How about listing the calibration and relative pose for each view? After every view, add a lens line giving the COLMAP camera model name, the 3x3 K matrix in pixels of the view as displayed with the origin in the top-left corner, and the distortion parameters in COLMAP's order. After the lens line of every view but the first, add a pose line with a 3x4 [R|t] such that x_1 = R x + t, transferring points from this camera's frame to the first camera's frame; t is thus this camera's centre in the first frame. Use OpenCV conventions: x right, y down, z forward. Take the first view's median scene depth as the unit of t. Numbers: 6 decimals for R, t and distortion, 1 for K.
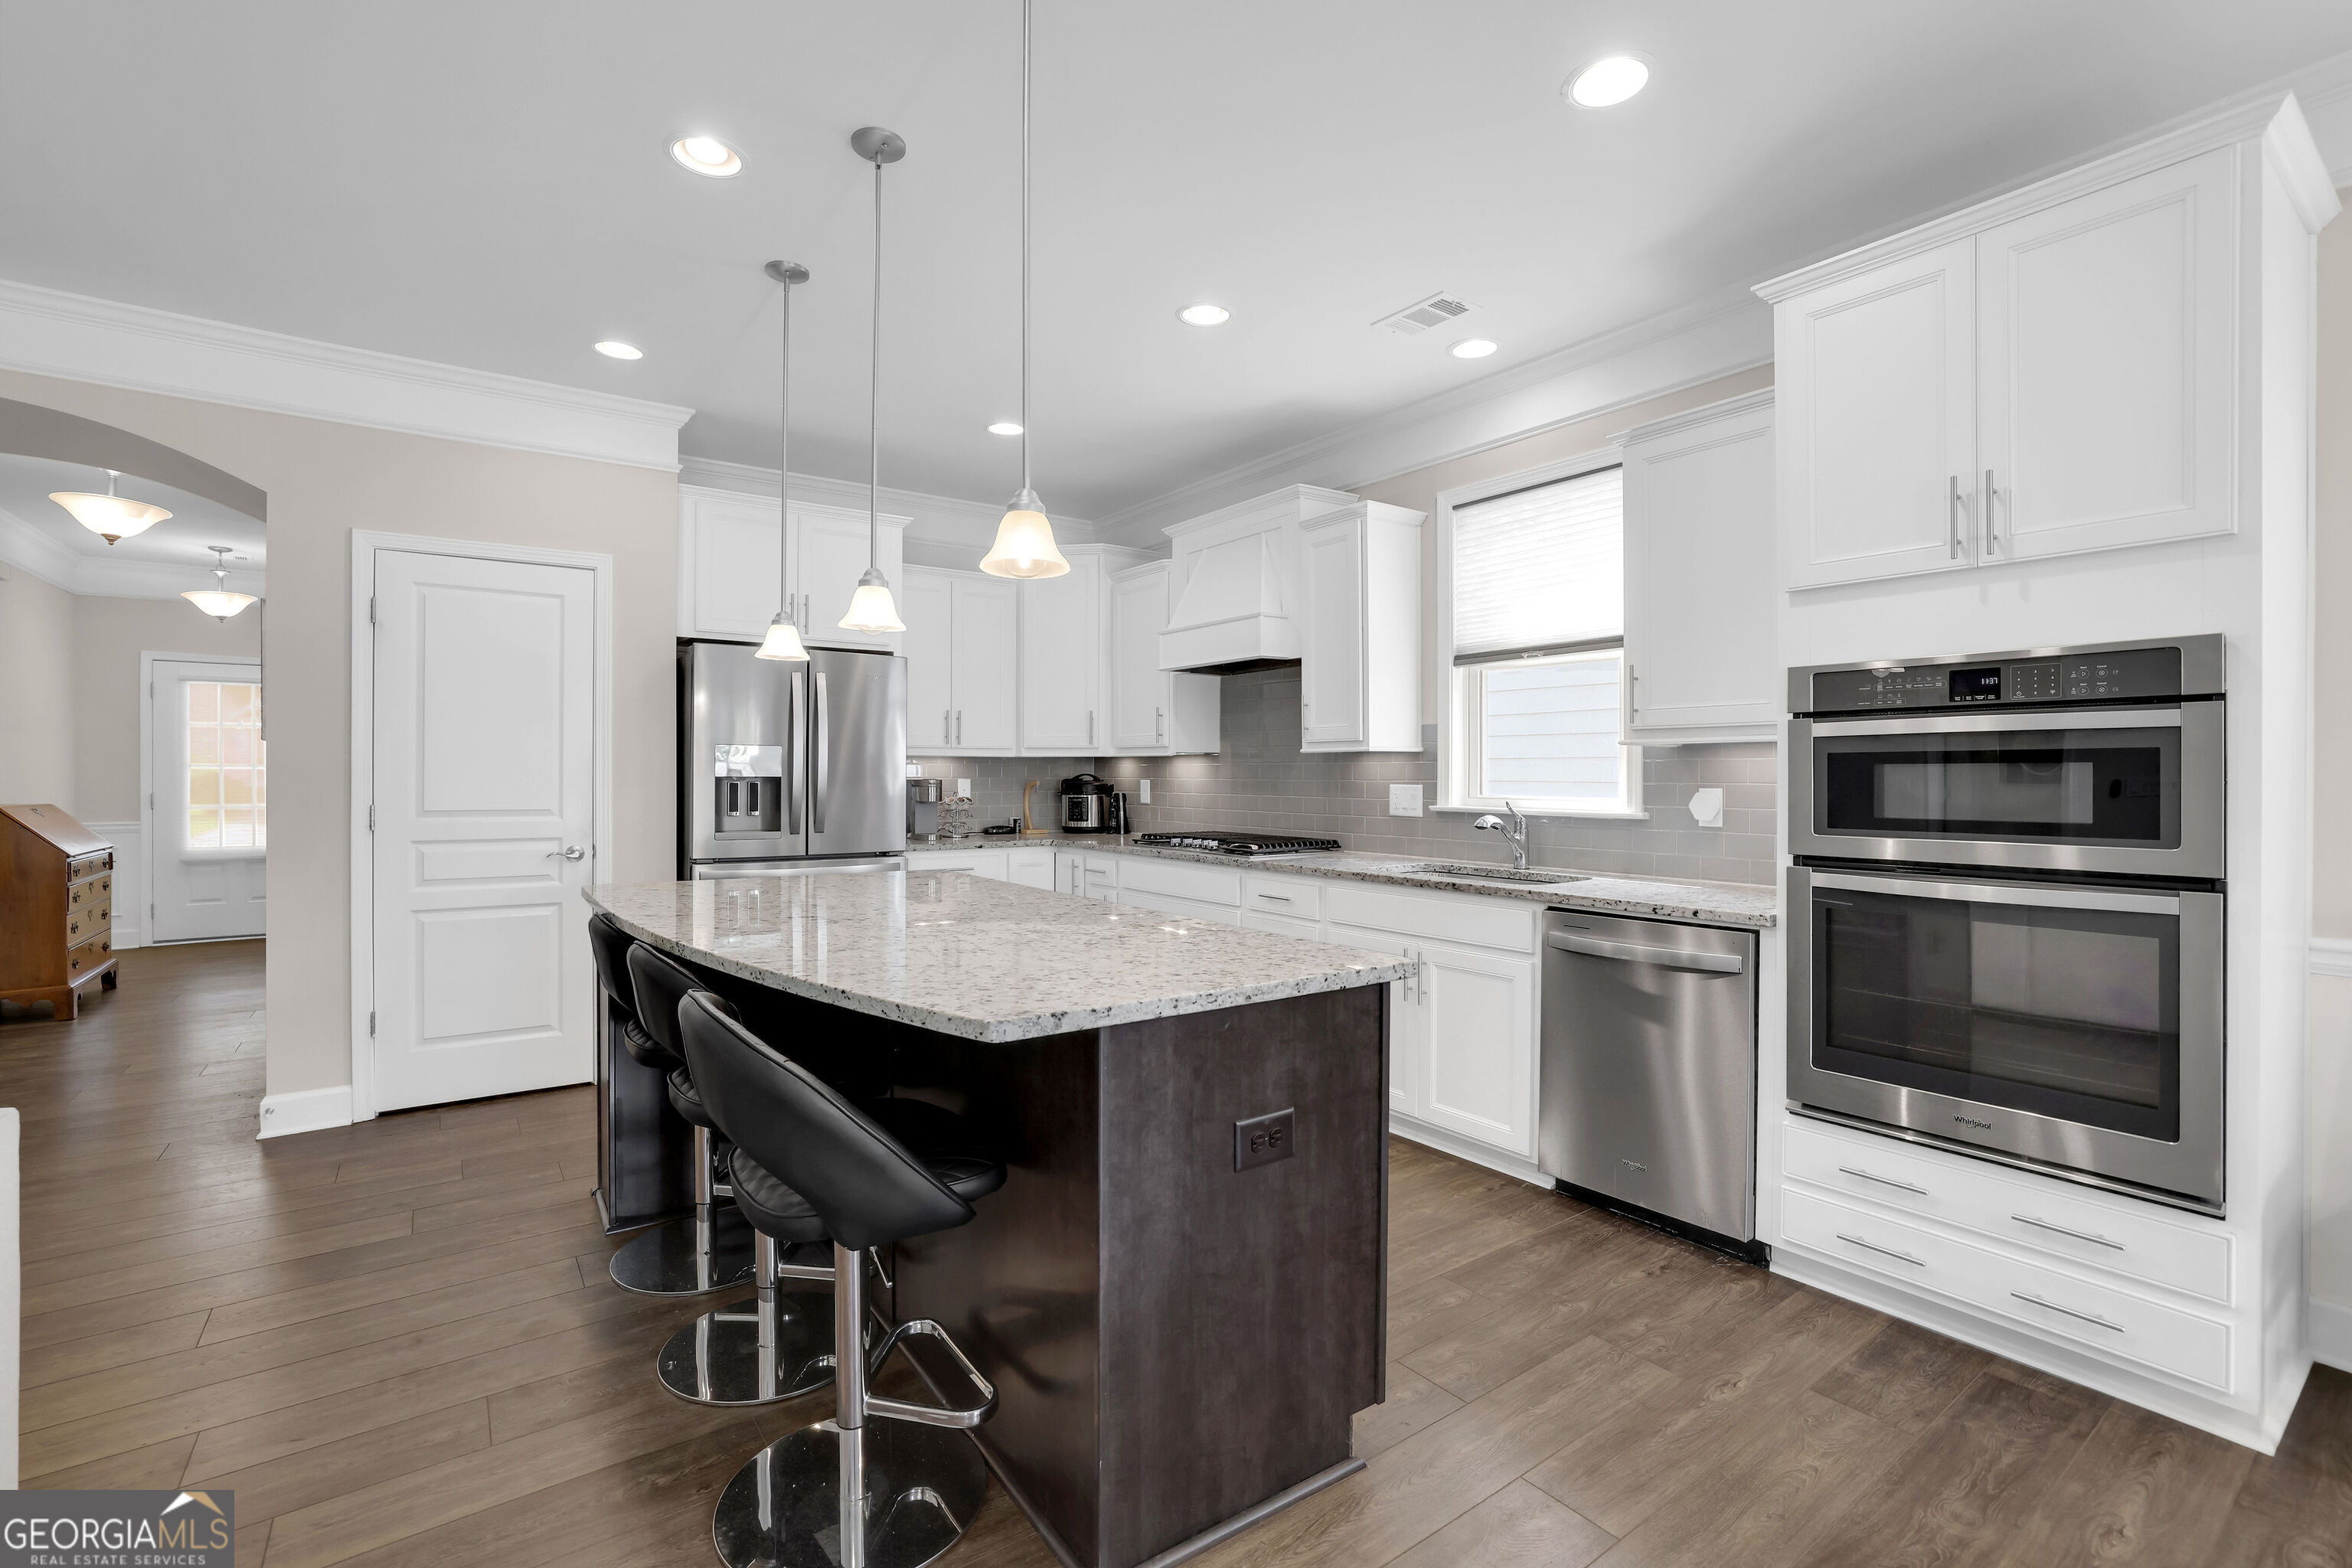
lens RADIAL K [[1019.1, 0, 1180.6], [0, 1019.1, 777.0], [0, 0, 1]] dist [-0.026796, 0.003635]
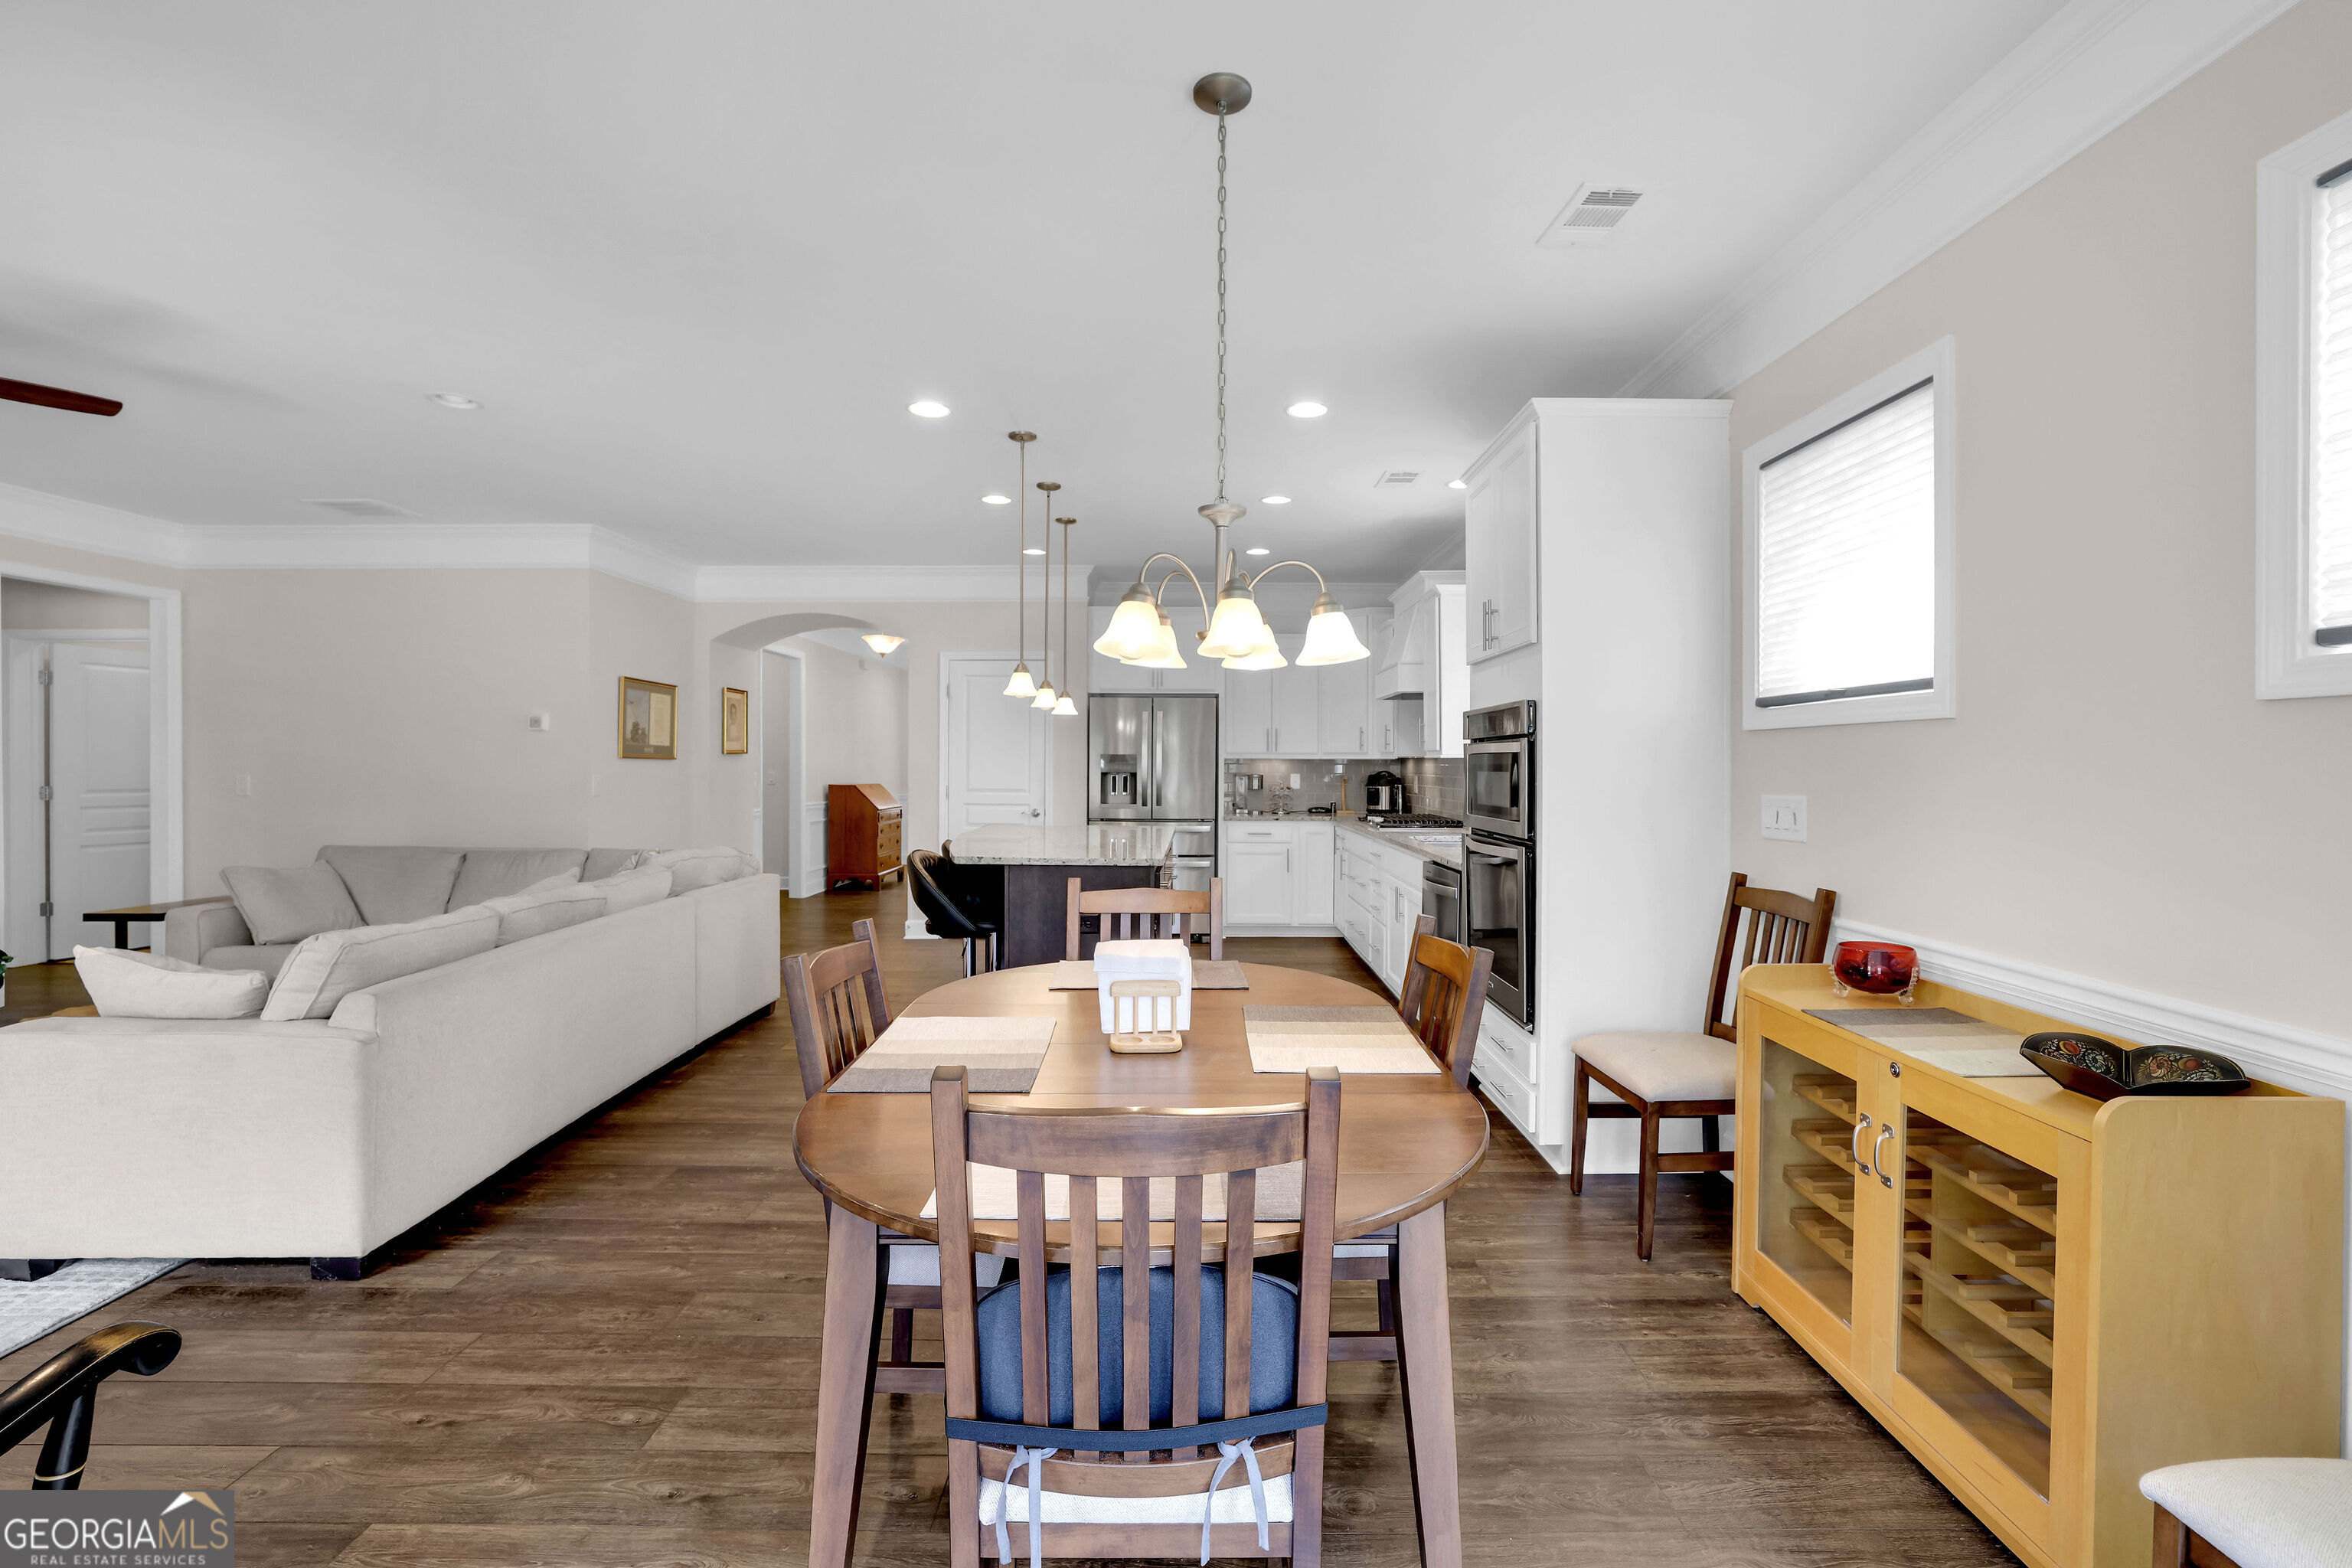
lens RADIAL K [[1019.1, 0, 1193.4], [0, 1019.1, 765.0], [0, 0, 1]] dist [-0.026796, 0.003635]
pose [[0.810697, 0.002239, -0.585462, 0.549098], [-0.003886, 0.999991, -0.001557, -0.008407], [0.585454, 0.003537, 0.810698, -0.268166]]
